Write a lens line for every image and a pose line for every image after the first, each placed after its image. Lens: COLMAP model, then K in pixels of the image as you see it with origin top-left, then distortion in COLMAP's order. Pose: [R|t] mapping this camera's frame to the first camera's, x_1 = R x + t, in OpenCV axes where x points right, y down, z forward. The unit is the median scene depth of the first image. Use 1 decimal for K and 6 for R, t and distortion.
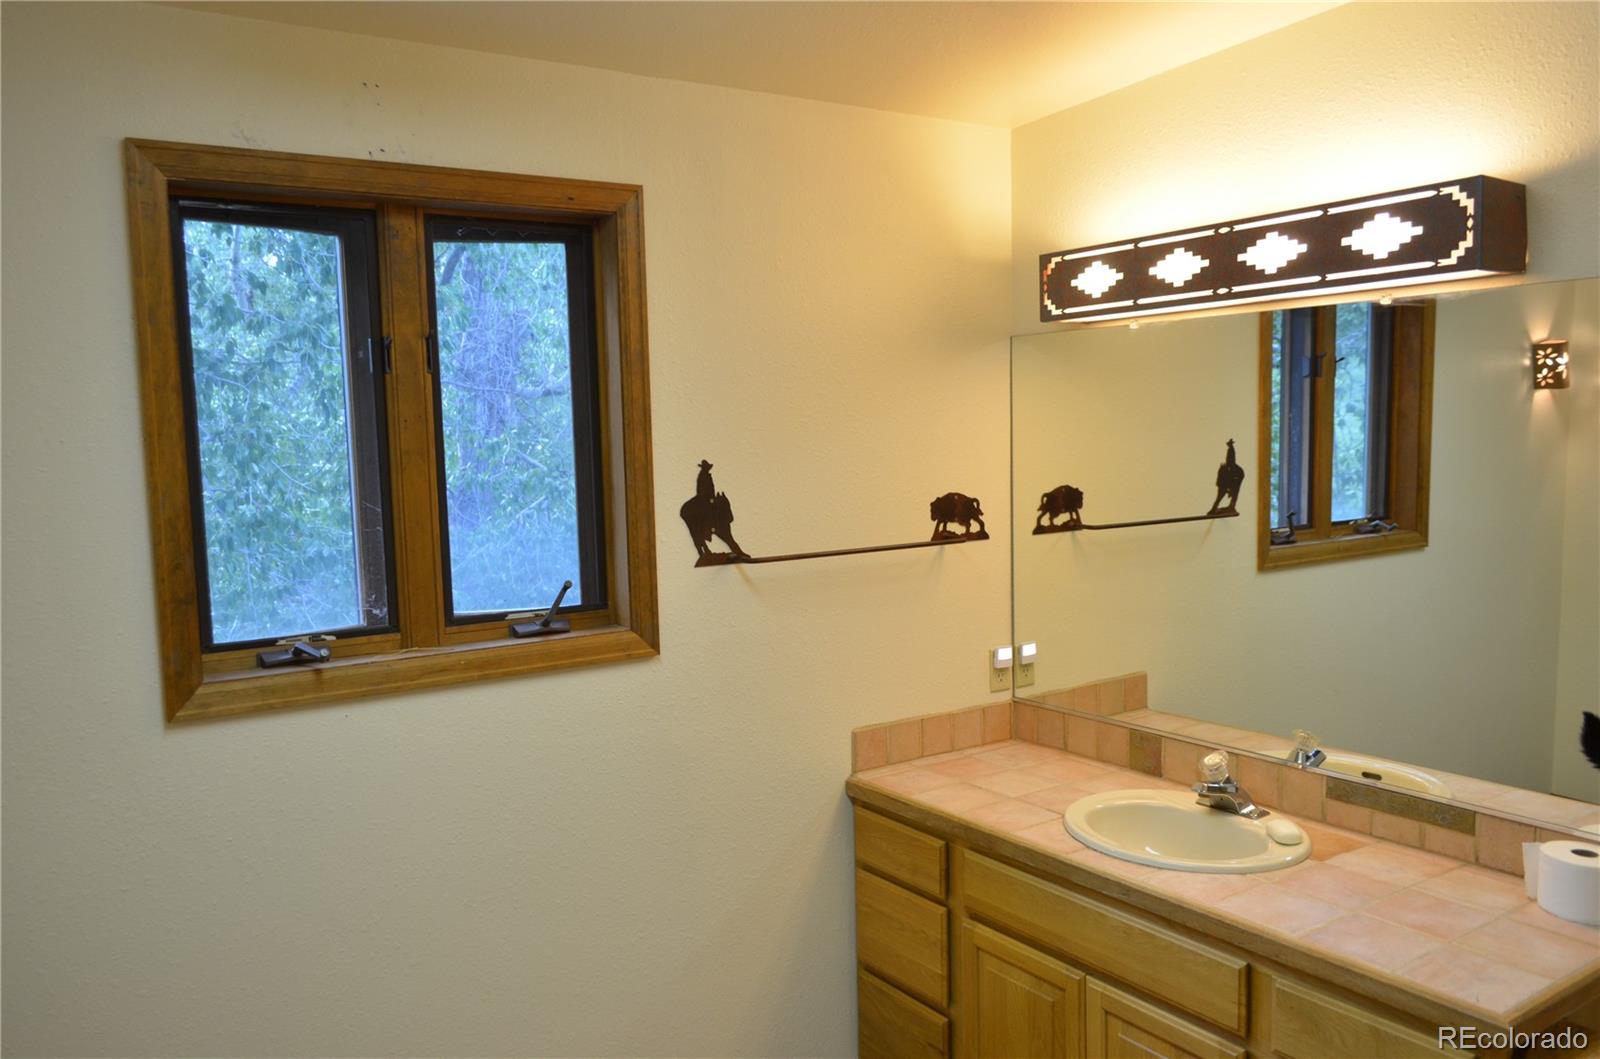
lens RADIAL K [[1246.3, 0, 799.8], [0, 1246.3, 533.7], [0, 0, 1]] dist [-0.004876, -0.003130]
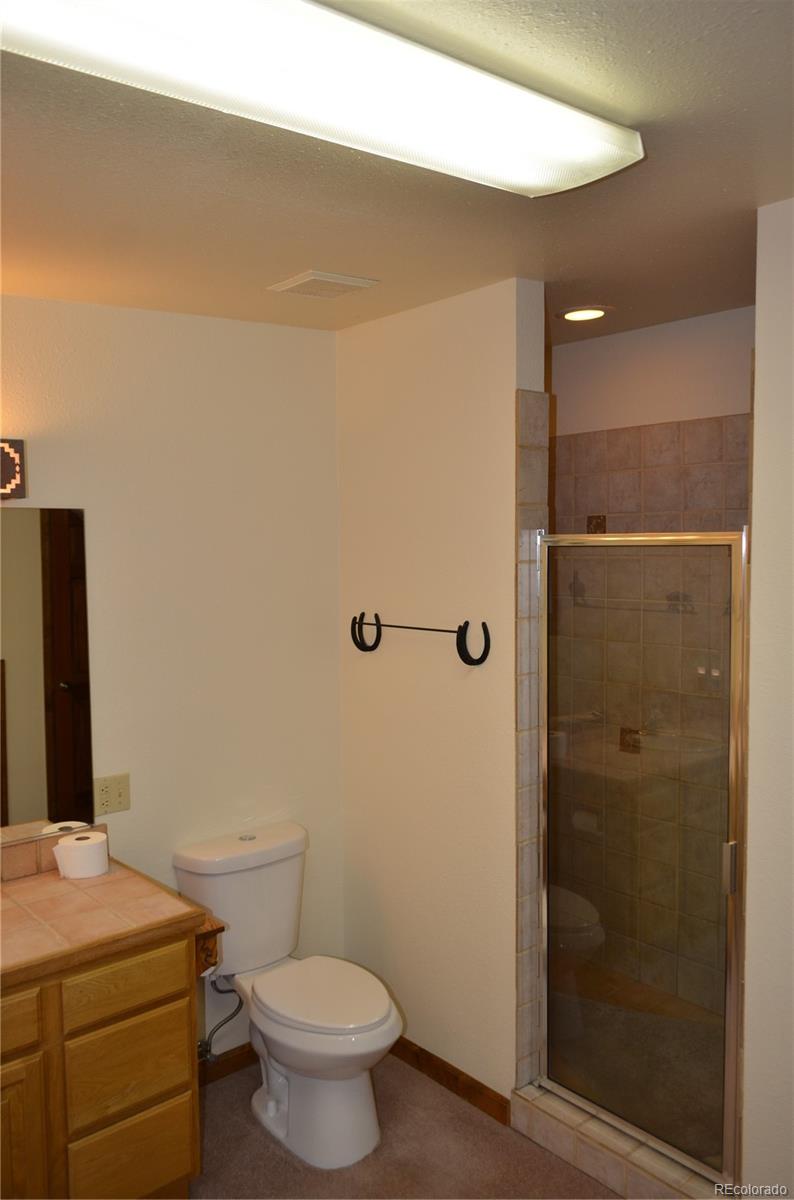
lens RADIAL K [[934.7, 0, 396.2], [0, 934.7, 598.9], [0, 0, 1]] dist [-0.004876, -0.003130]
pose [[-0.124860, -0.037090, 0.991481, -0.702407], [0.109737, 0.992654, 0.050954, -0.092743], [-0.986087, 0.115164, -0.119873, 0.684244]]
